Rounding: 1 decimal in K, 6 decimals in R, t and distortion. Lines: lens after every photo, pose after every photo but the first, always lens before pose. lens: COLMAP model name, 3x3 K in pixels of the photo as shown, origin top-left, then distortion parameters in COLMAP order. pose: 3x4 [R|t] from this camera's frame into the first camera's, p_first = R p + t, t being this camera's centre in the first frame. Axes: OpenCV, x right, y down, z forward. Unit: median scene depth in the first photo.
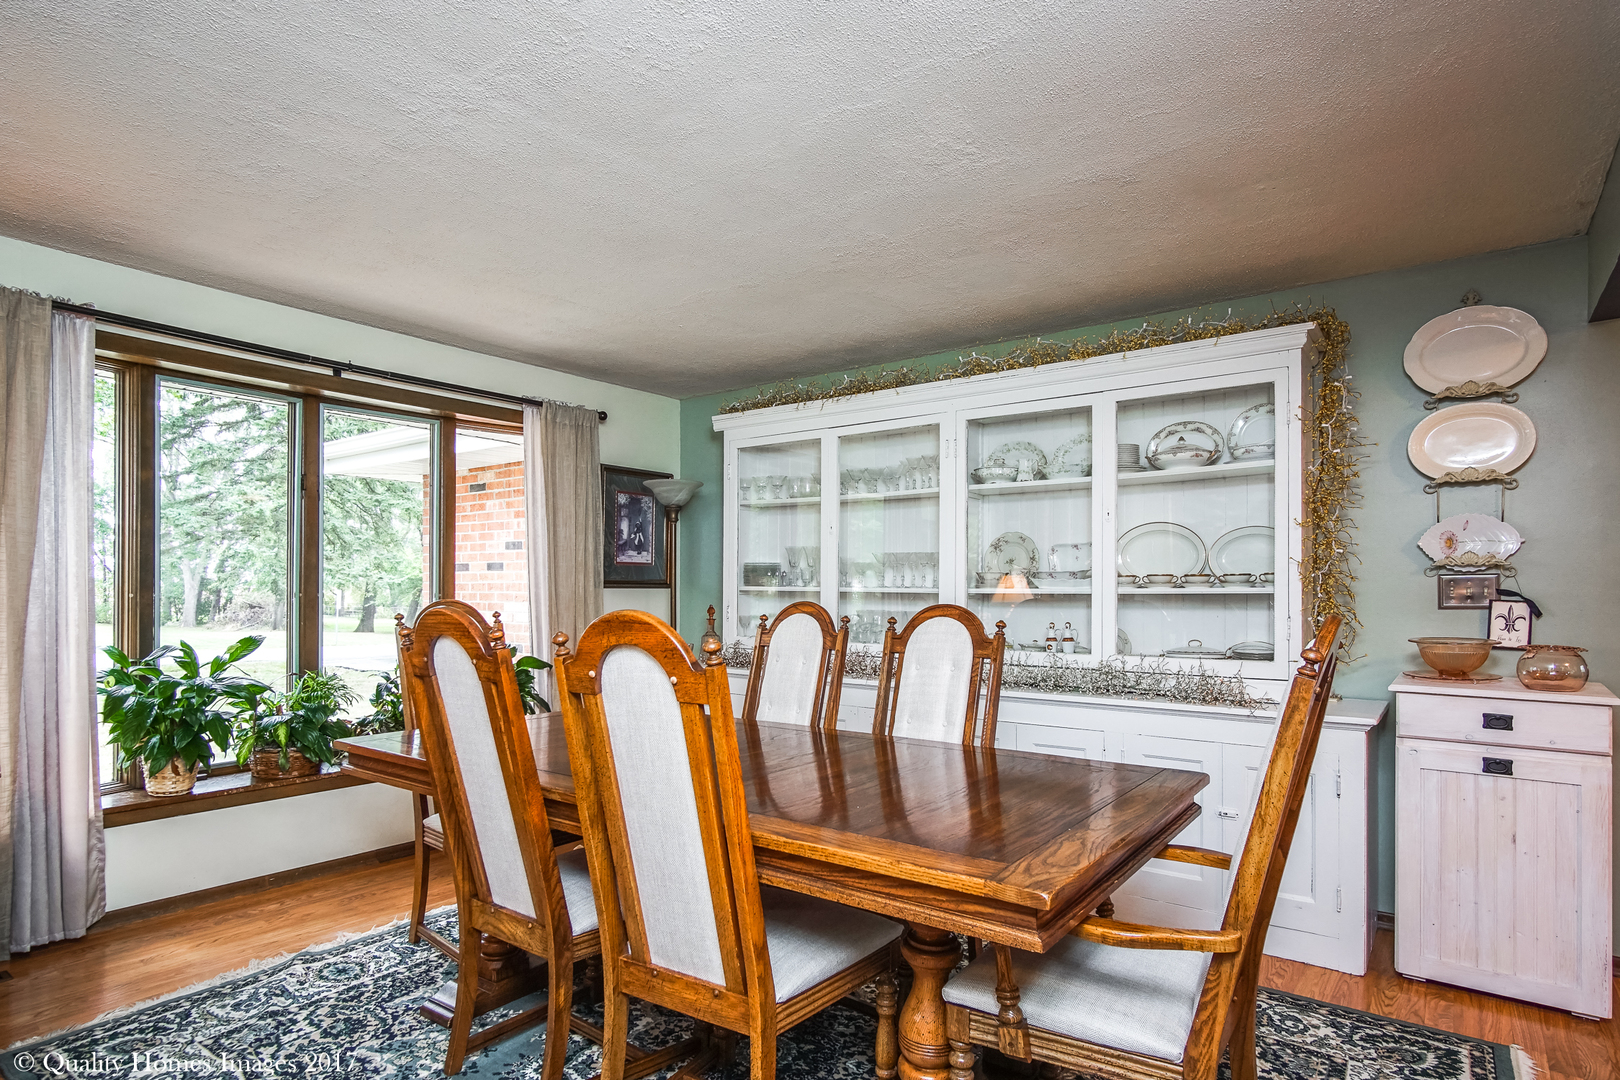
lens RADIAL K [[876.9, 0, 811.5], [0, 876.9, 587.2], [0, 0, 1]] dist [0.000122, 0.000848]
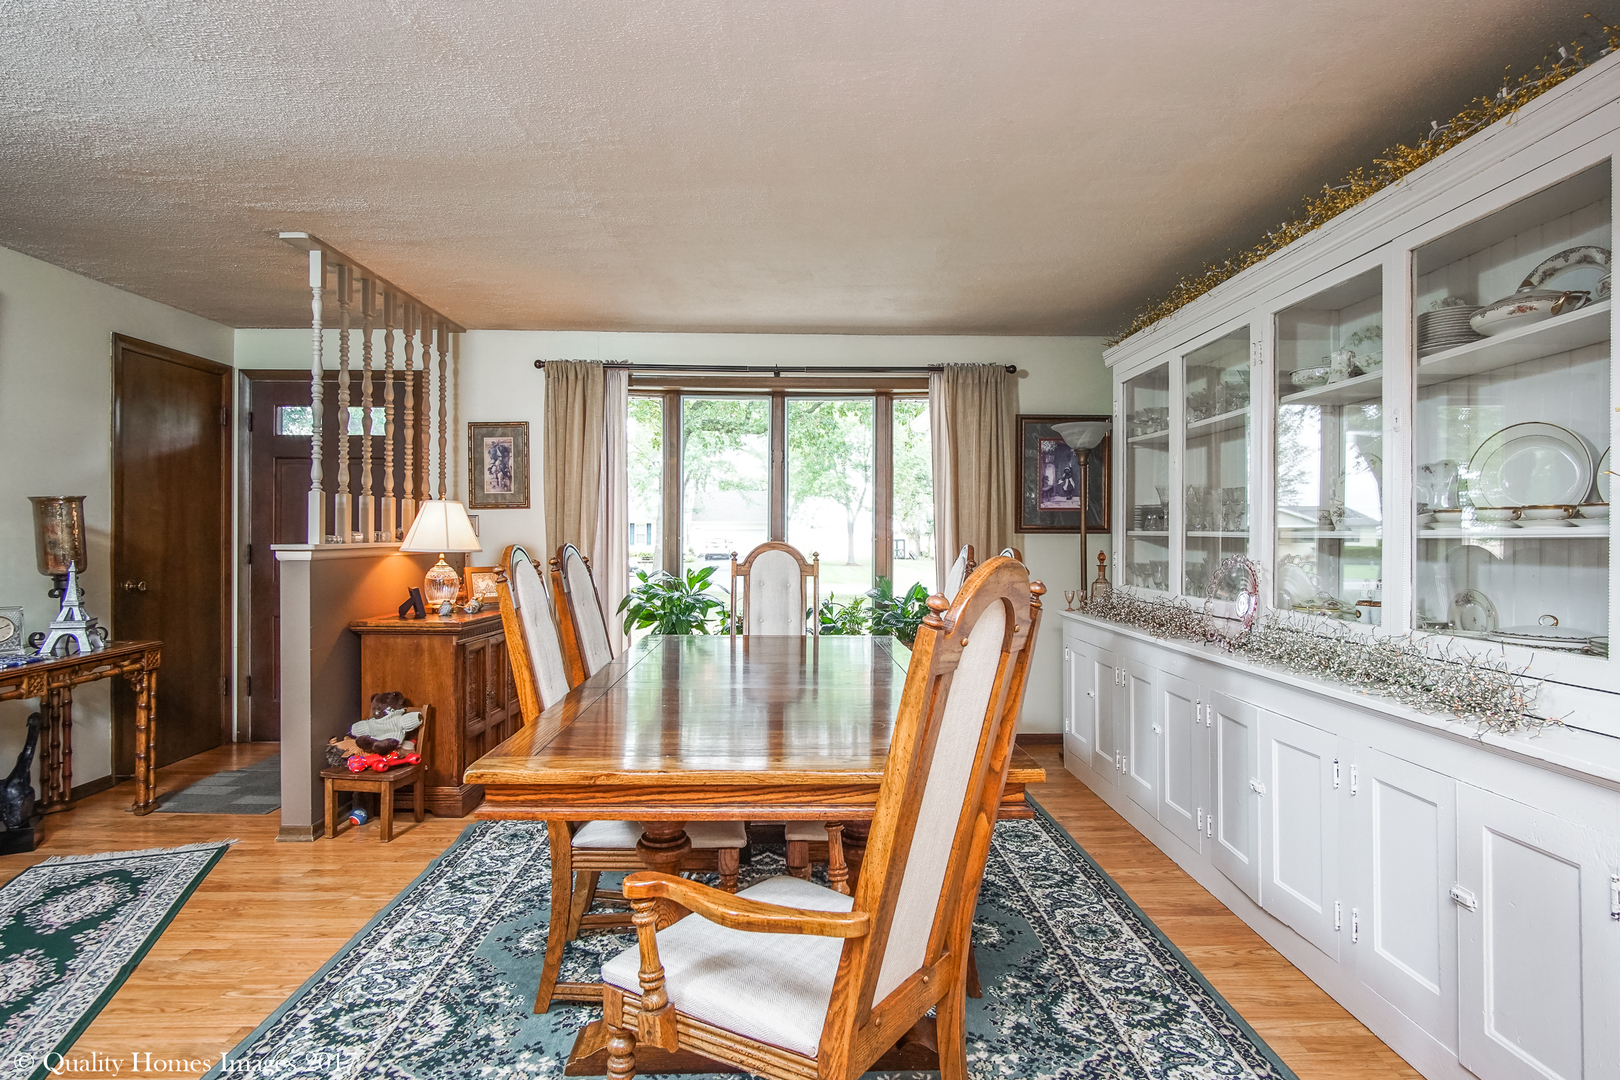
lens RADIAL K [[877.6, 0, 810.0], [0, 877.6, 540.0], [0, 0, 1]] dist [-0.009806, 0.001058]
pose [[0.606038, 0.002585, -0.795432, 0.483589], [-0.000236, 0.999995, 0.003071, 0.005990], [0.795436, -0.001673, 0.606035, 0.187406]]
